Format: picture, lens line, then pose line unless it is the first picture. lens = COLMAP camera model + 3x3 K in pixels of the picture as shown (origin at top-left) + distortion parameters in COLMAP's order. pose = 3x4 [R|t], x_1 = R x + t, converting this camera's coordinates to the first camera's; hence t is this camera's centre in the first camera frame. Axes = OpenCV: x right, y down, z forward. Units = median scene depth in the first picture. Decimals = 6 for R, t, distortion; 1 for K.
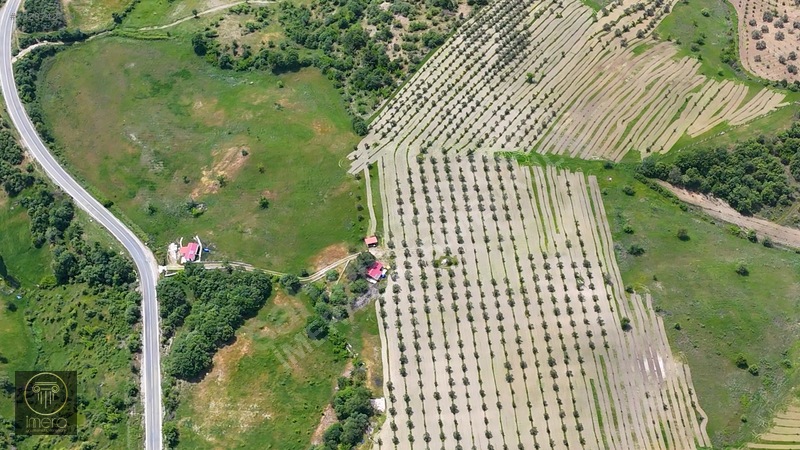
lens RADIAL K [[1175.3, 0, 398.0], [0, 1175.3, 227.8], [0, 0, 1]] dist [0.101494, 0.000000]
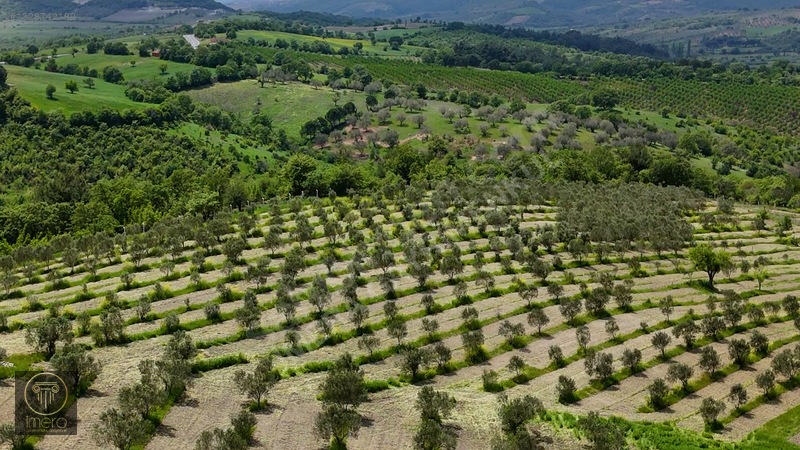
lens RADIAL K [[1175.3, 0, 401.6], [0, 1175.3, 223.6], [0, 0, 1]] dist [0.101494, 0.000000]
pose [[0.992448, 0.038119, -0.116591, 0.087628], [-0.103435, 0.770990, -0.628391, 0.015889], [0.065937, 0.635706, 0.769110, 0.894295]]
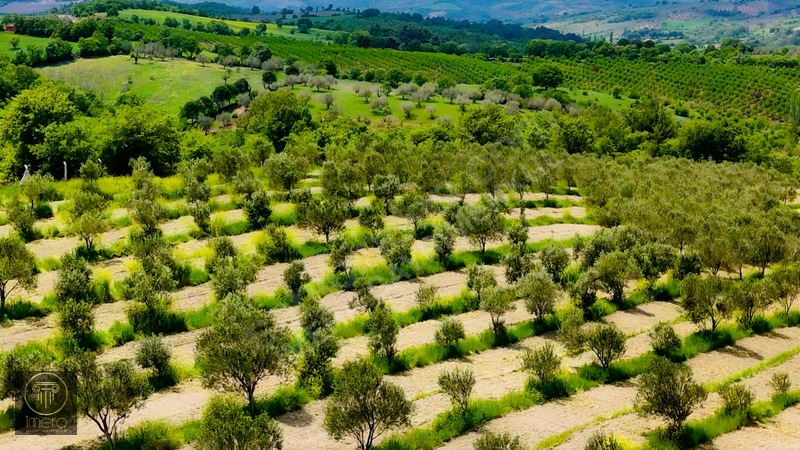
lens RADIAL K [[1175.3, 0, 400.0], [0, 1175.3, 225.6], [0, 0, 1]] dist [0.101494, 0.000000]
pose [[0.998551, 0.022878, -0.048699, 0.076098], [-0.048579, 0.772463, -0.633199, -0.084511], [0.023132, 0.634648, 0.772455, 1.015370]]
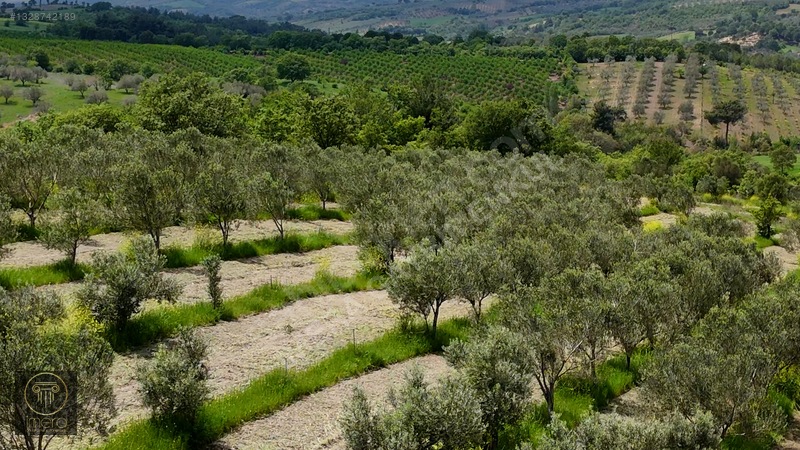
lens RADIAL K [[1175.3, 0, 403.3], [0, 1175.3, 224.0], [0, 0, 1]] dist [0.101494, 0.000000]
pose [[0.986777, -0.017386, 0.161147, 0.083153], [0.115999, 0.770153, -0.627223, -0.136455], [-0.113203, 0.637623, 0.761986, 1.071966]]
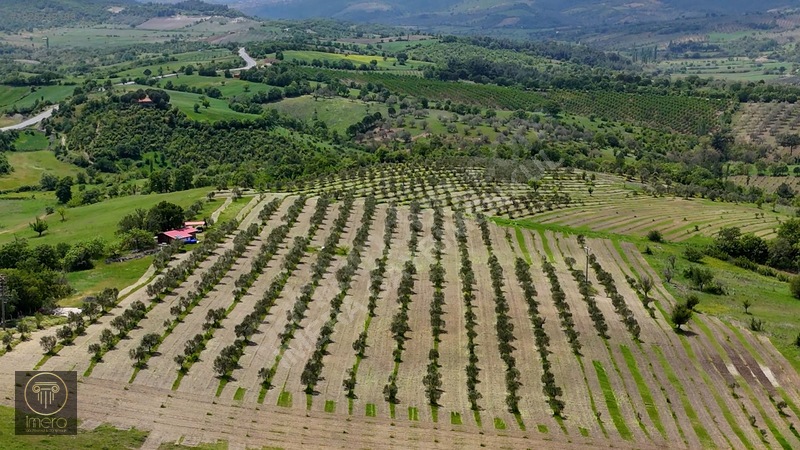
lens RADIAL K [[1175.3, 0, 404.6], [0, 1175.3, 227.3], [0, 0, 1]] dist [0.101494, 0.000000]
pose [[0.993146, 0.038274, -0.110433, 0.124447], [-0.099057, 0.777120, -0.621508, 0.317984], [0.062032, 0.628187, 0.775585, 0.567139]]
